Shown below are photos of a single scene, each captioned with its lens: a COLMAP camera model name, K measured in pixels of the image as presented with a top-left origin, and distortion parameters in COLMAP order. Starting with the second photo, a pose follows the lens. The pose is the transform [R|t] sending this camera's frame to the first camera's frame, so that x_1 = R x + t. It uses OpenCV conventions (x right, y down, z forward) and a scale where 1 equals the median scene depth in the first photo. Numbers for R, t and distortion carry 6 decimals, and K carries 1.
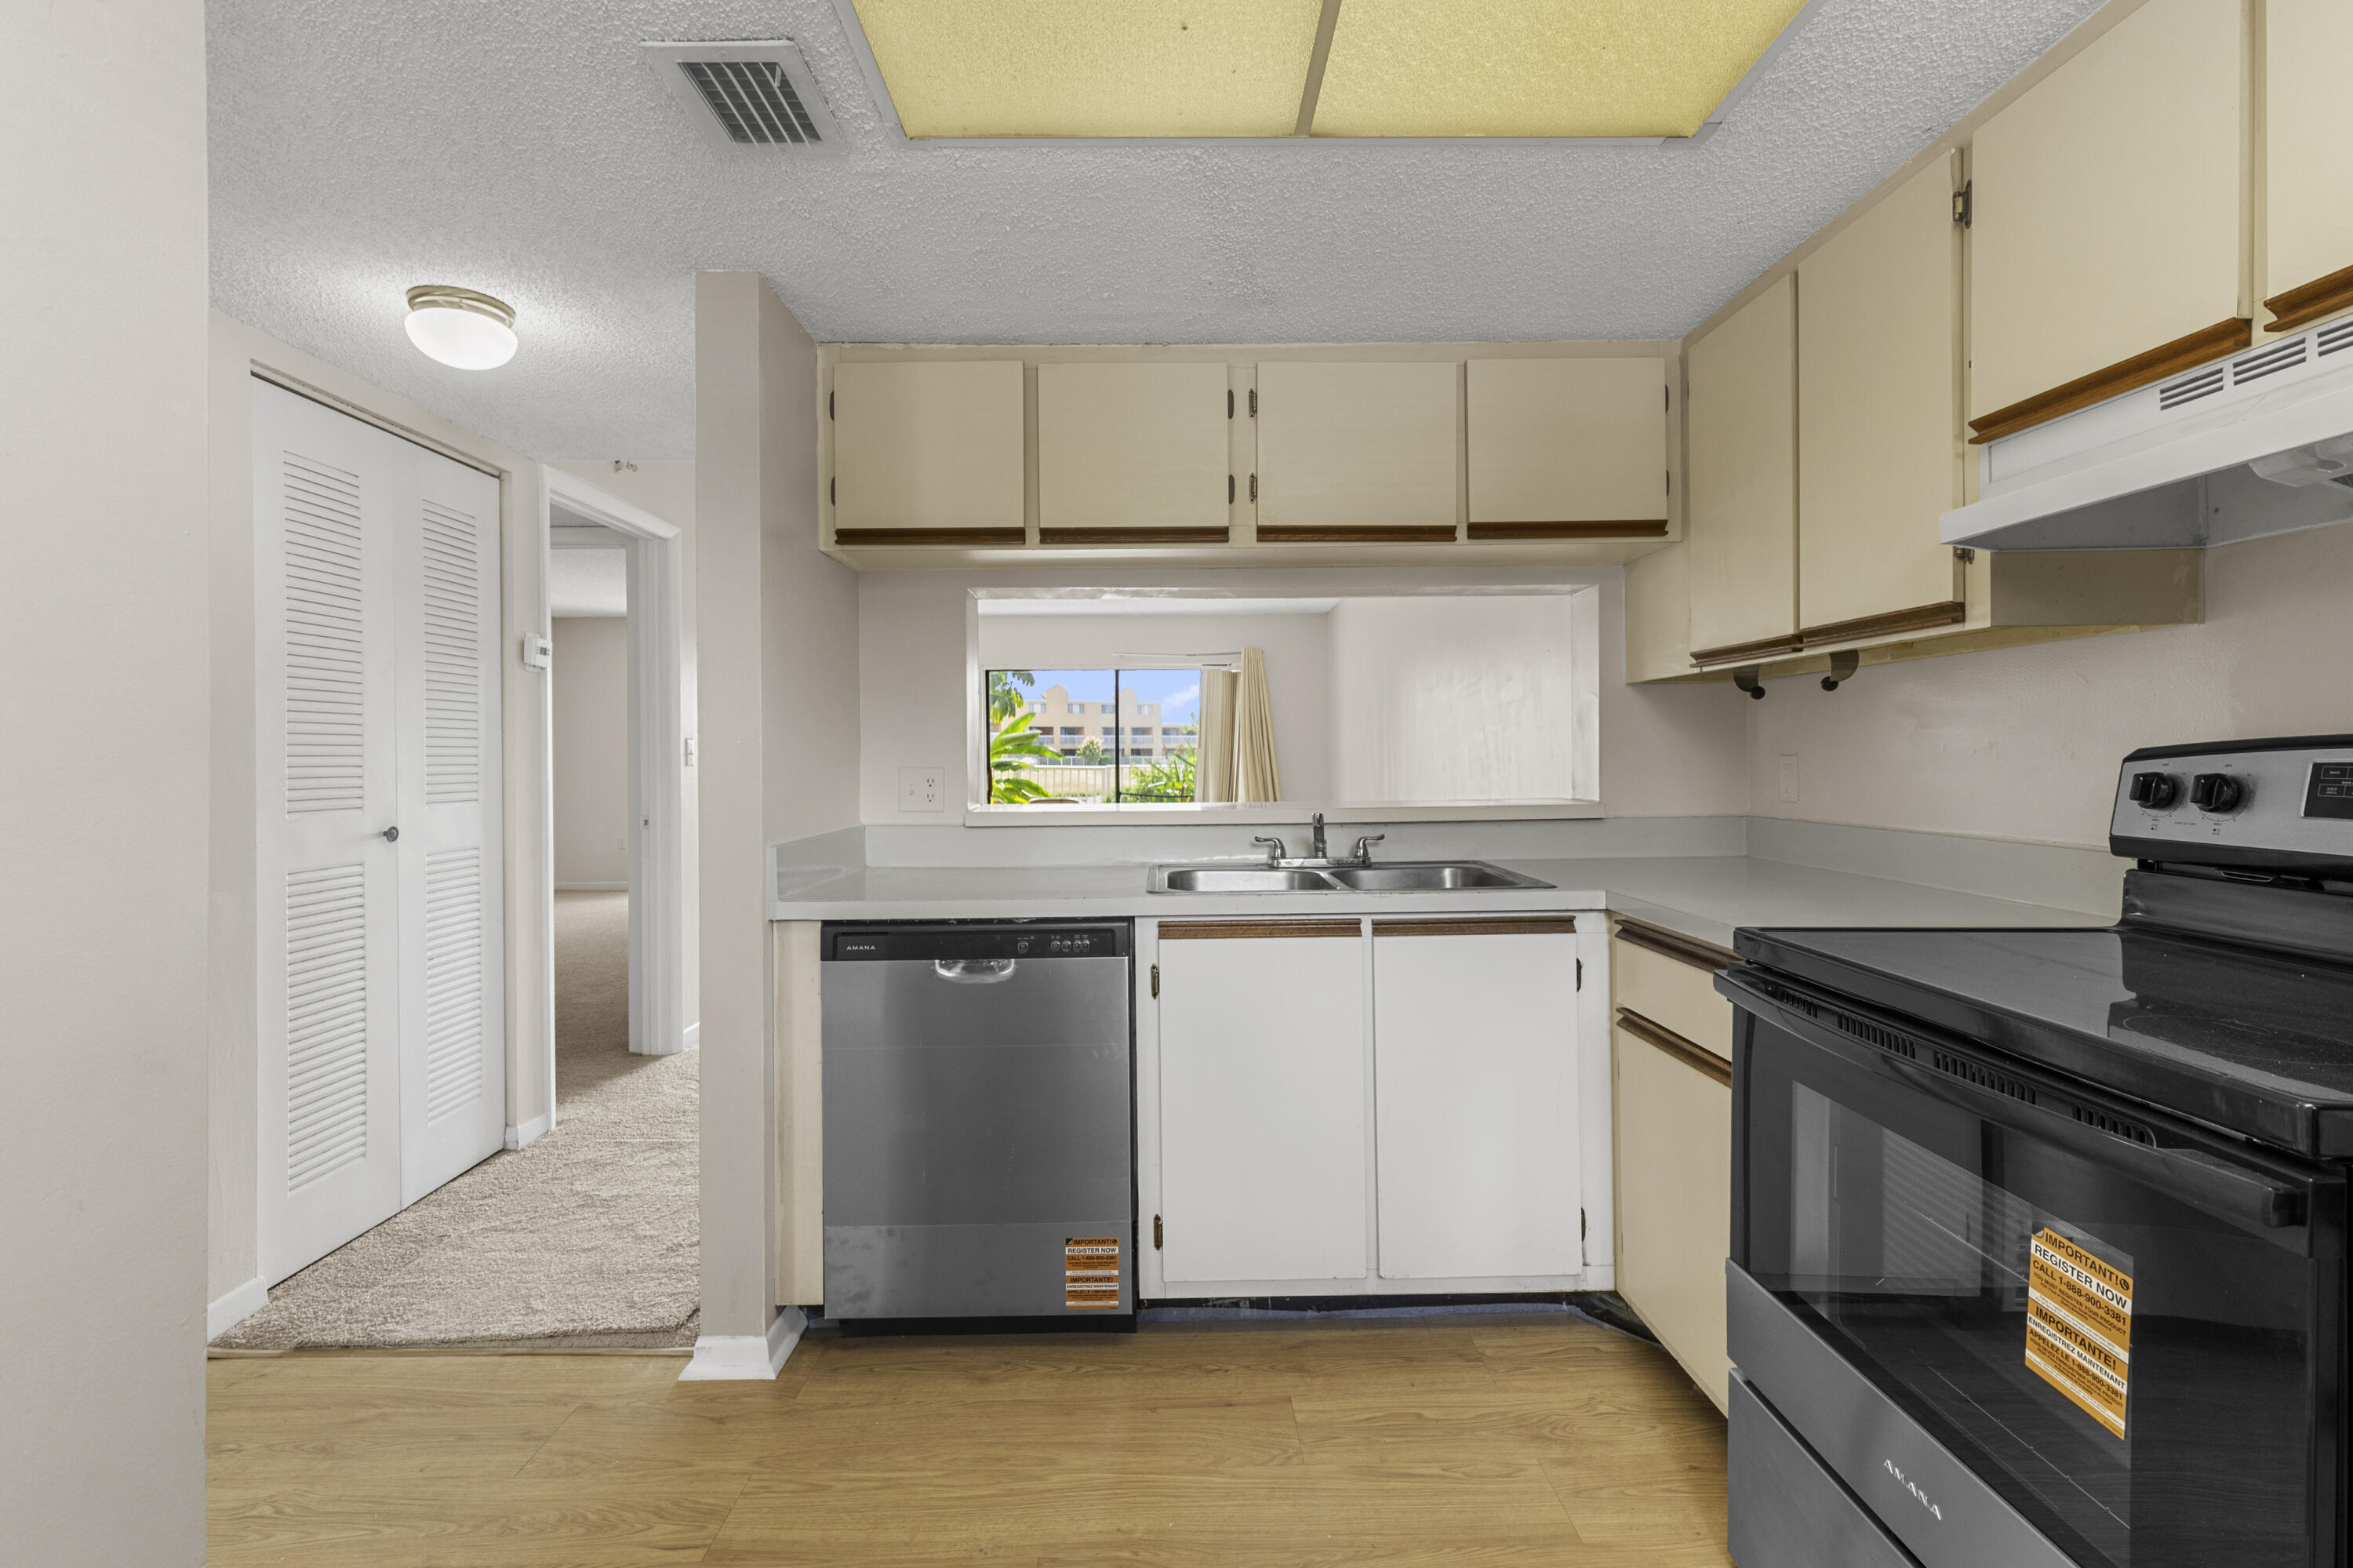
lens RADIAL K [[1056.0, 0, 1175.5], [0, 1056.0, 762.7], [0, 0, 1]] dist [-0.002084, -0.001049]
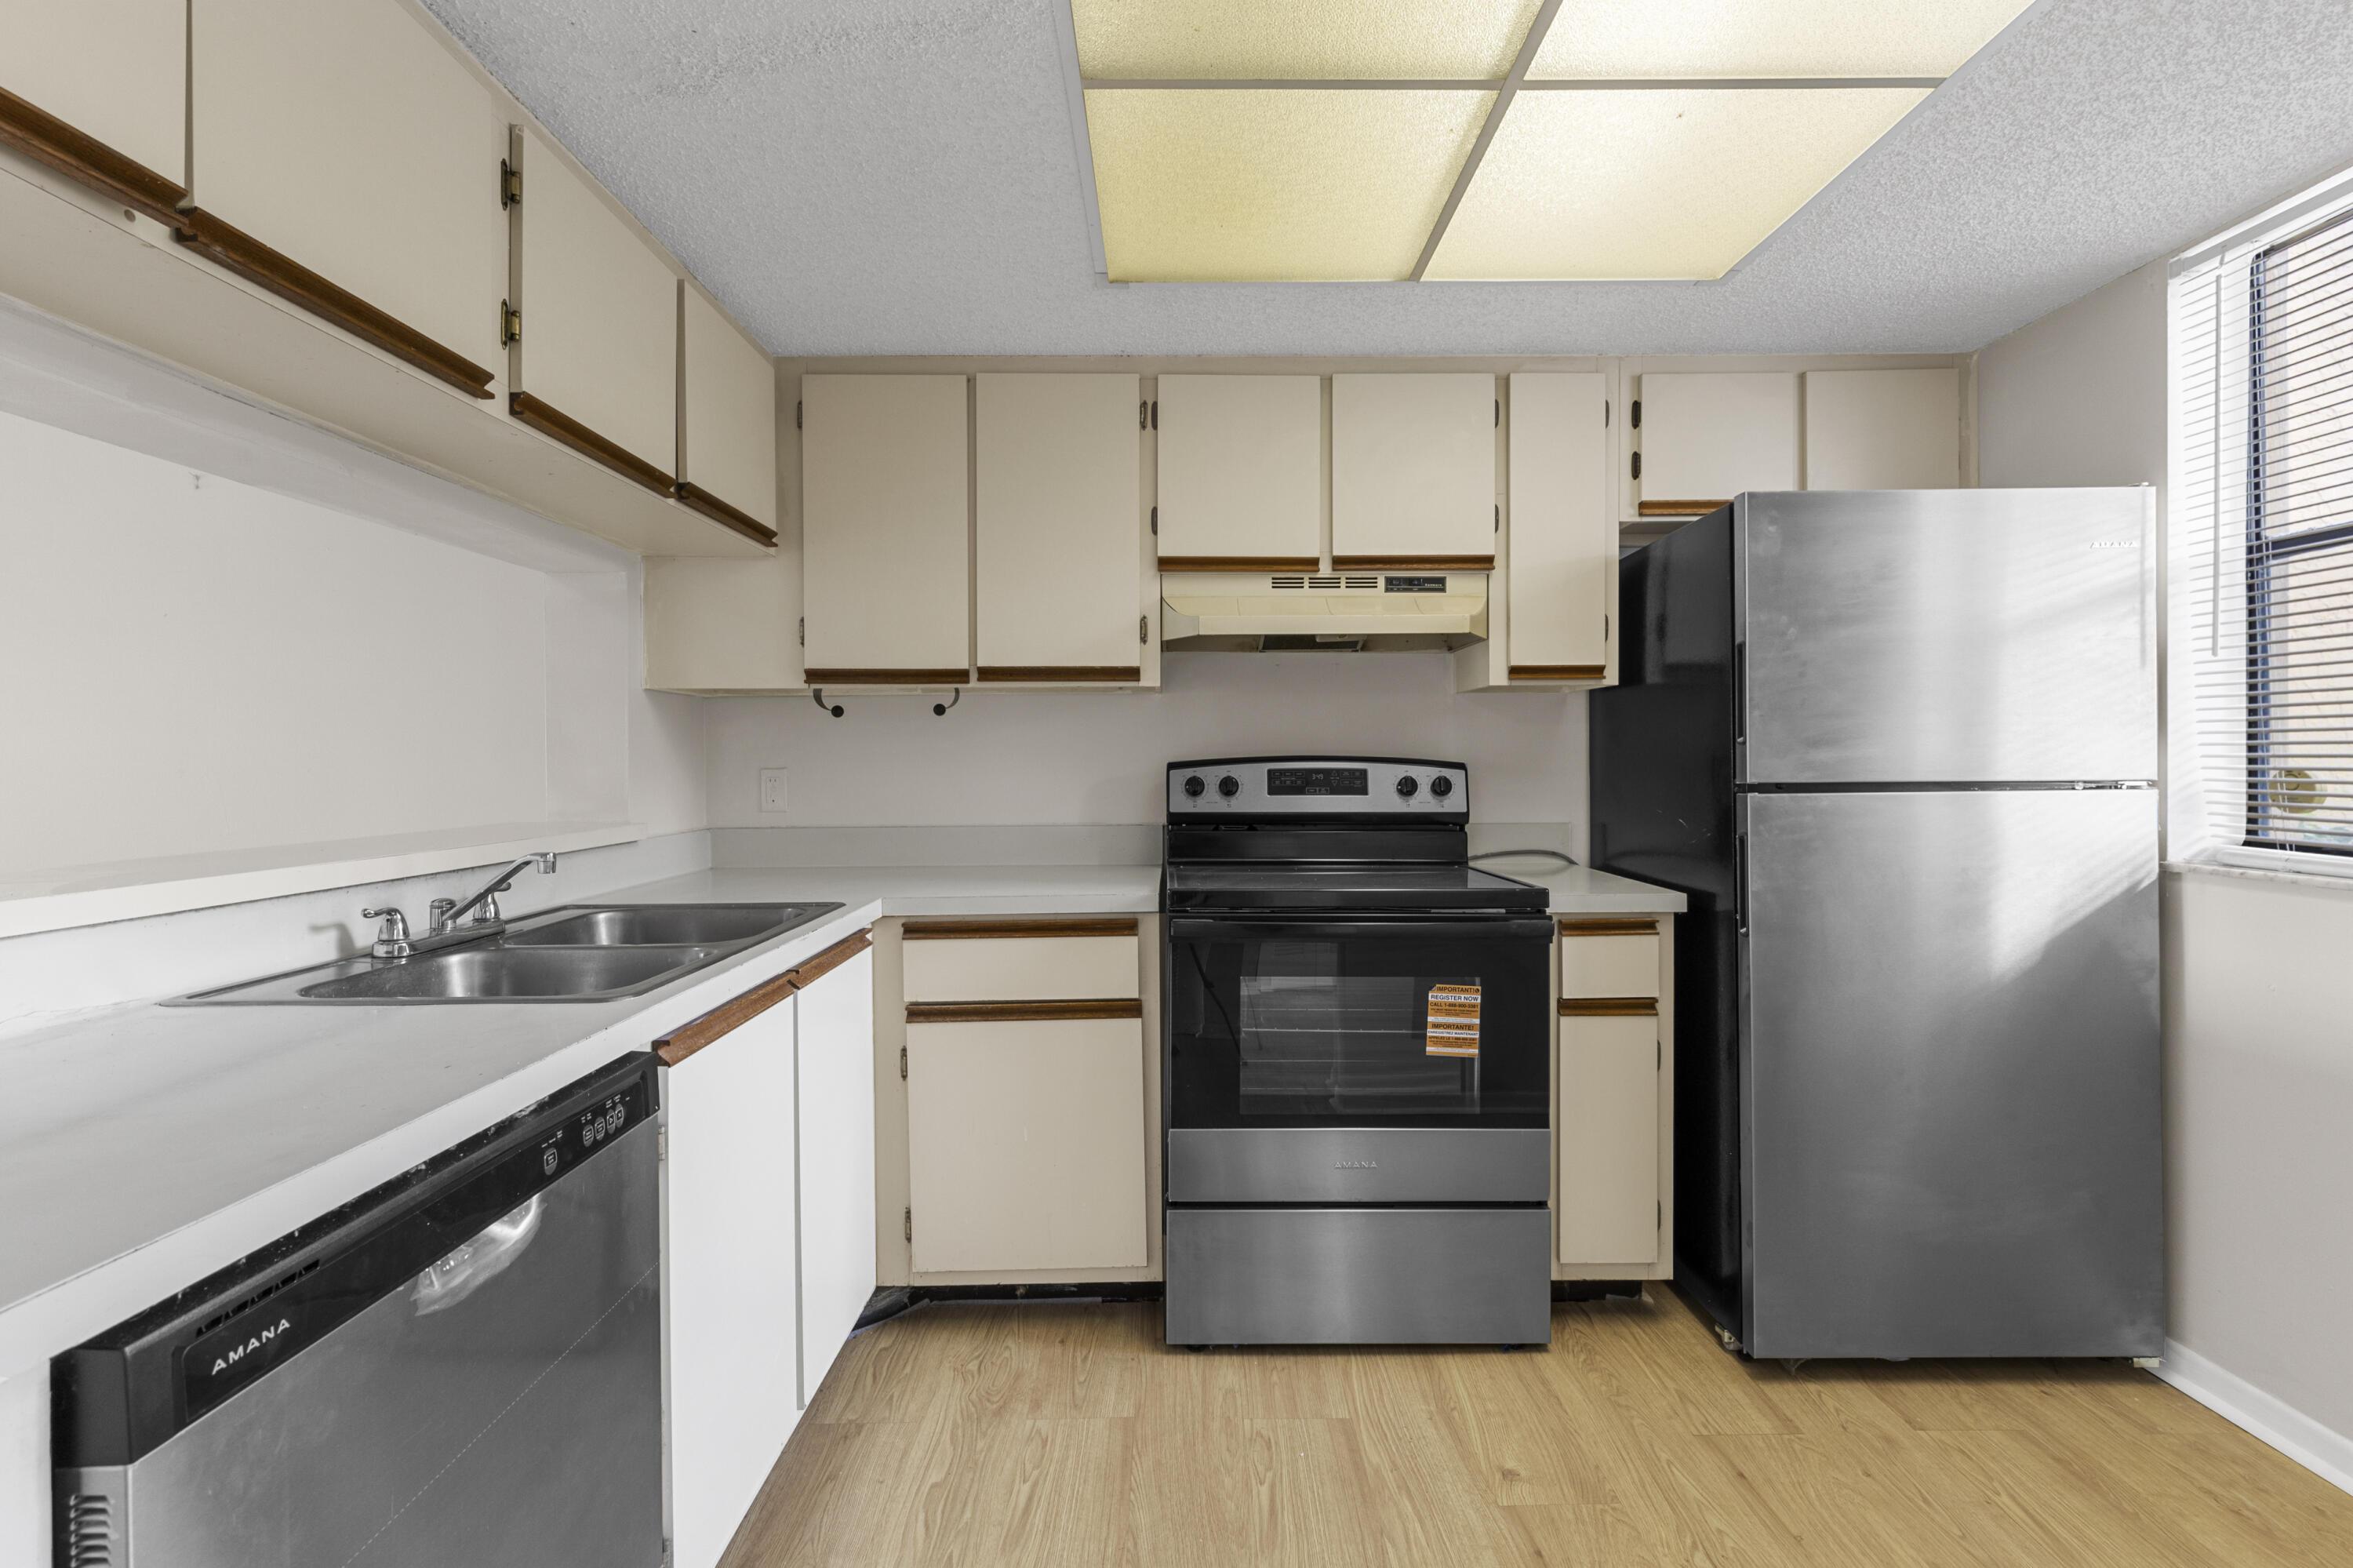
lens RADIAL K [[1056.0, 0, 1177.6], [0, 1056.0, 781.3], [0, 0, 1]] dist [-0.002084, -0.001049]
pose [[0.003955, -0.010357, 0.999939, -0.848172], [0.011643, 0.999879, 0.010311, 0.000170], [-0.999924, 0.011601, 0.004075, 0.974700]]
